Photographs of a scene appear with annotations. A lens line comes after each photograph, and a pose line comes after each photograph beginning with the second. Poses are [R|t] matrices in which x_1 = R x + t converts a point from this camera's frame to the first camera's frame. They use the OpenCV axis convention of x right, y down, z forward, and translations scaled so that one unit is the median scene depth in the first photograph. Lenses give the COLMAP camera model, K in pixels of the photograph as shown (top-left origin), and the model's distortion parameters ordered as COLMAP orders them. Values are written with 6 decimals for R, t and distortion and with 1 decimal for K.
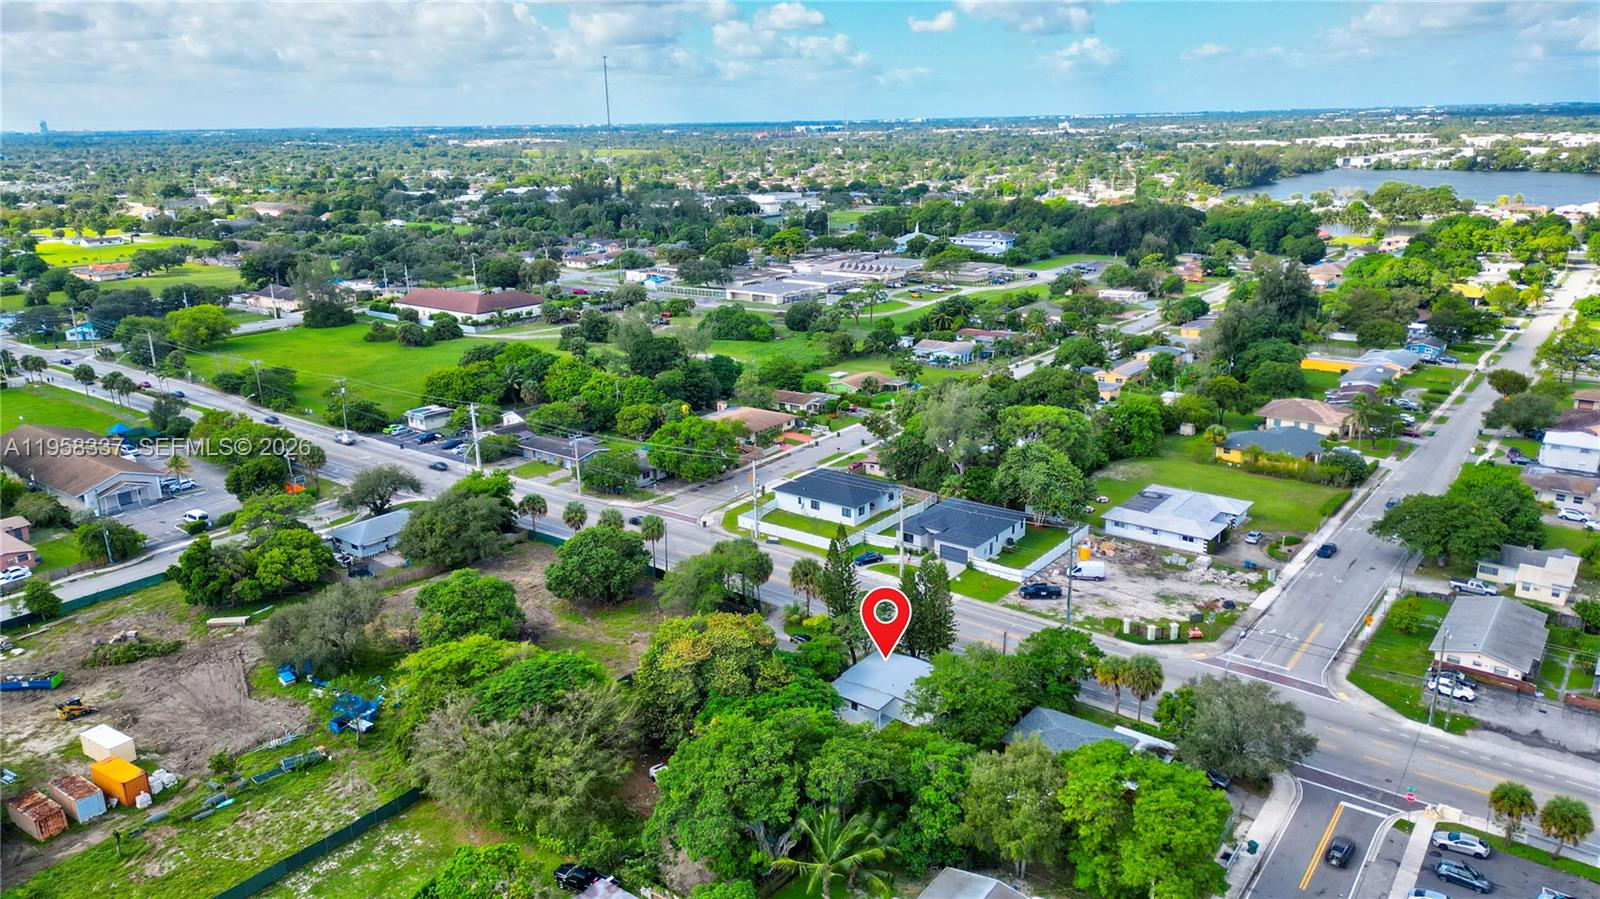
lens RADIAL K [[1117.3, 0, 797.0], [0, 1117.3, 450.0], [0, 0, 1]] dist [0.072093, -0.071683]
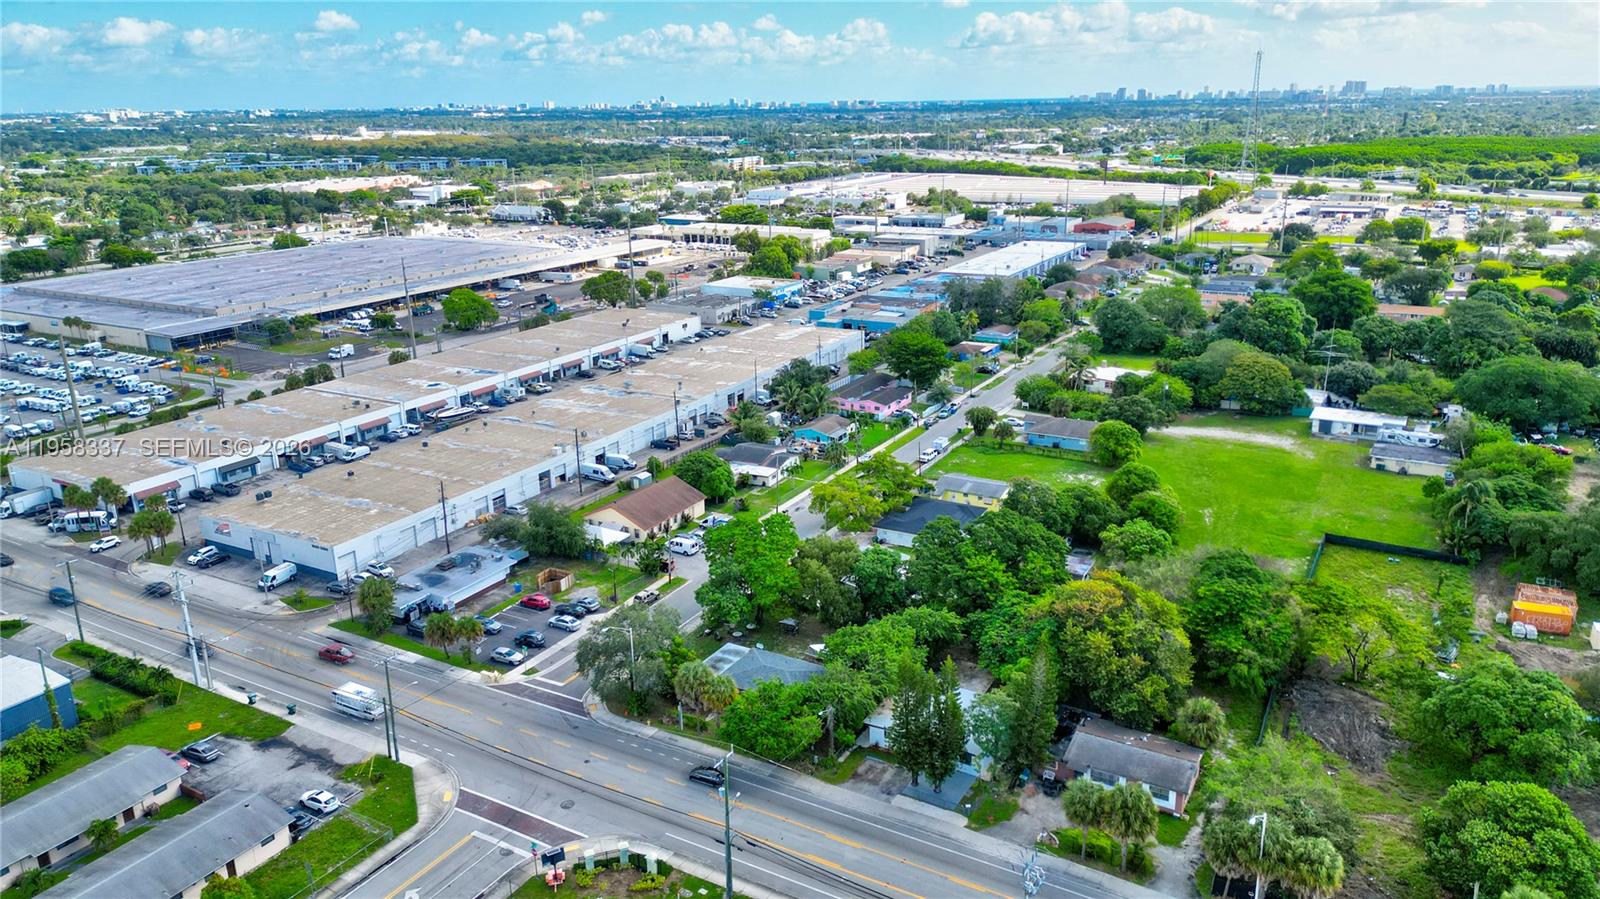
lens RADIAL K [[1117.3, 0, 804.7], [0, 1117.3, 462.1], [0, 0, 1]] dist [0.072093, -0.071683]
pose [[-0.992697, 0.063153, -0.102787, 0.240425], [-0.008066, 0.815381, 0.578868, -0.398228], [0.120368, 0.575469, -0.808917, 1.310132]]
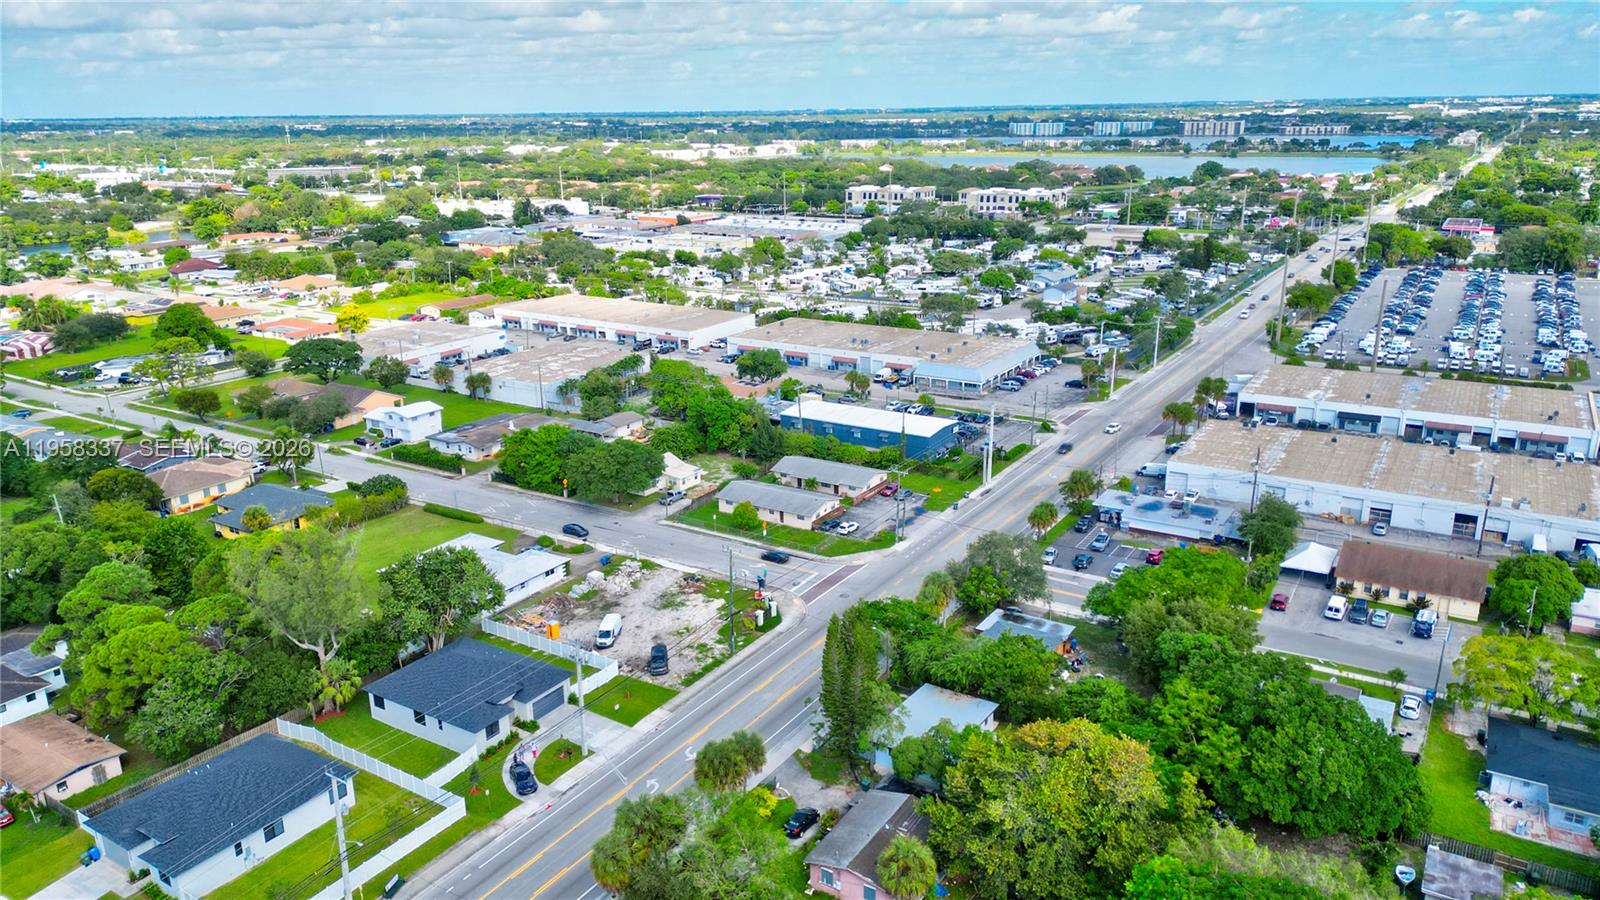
lens RADIAL K [[1117.3, 0, 798.1], [0, 1117.3, 448.1], [0, 0, 1]] dist [0.072093, -0.071683]
pose [[-0.068371, -0.278067, 0.958125, -0.558345], [0.315649, 0.905009, 0.285176, -0.227699], [-0.946410, 0.321929, 0.025895, 0.824214]]
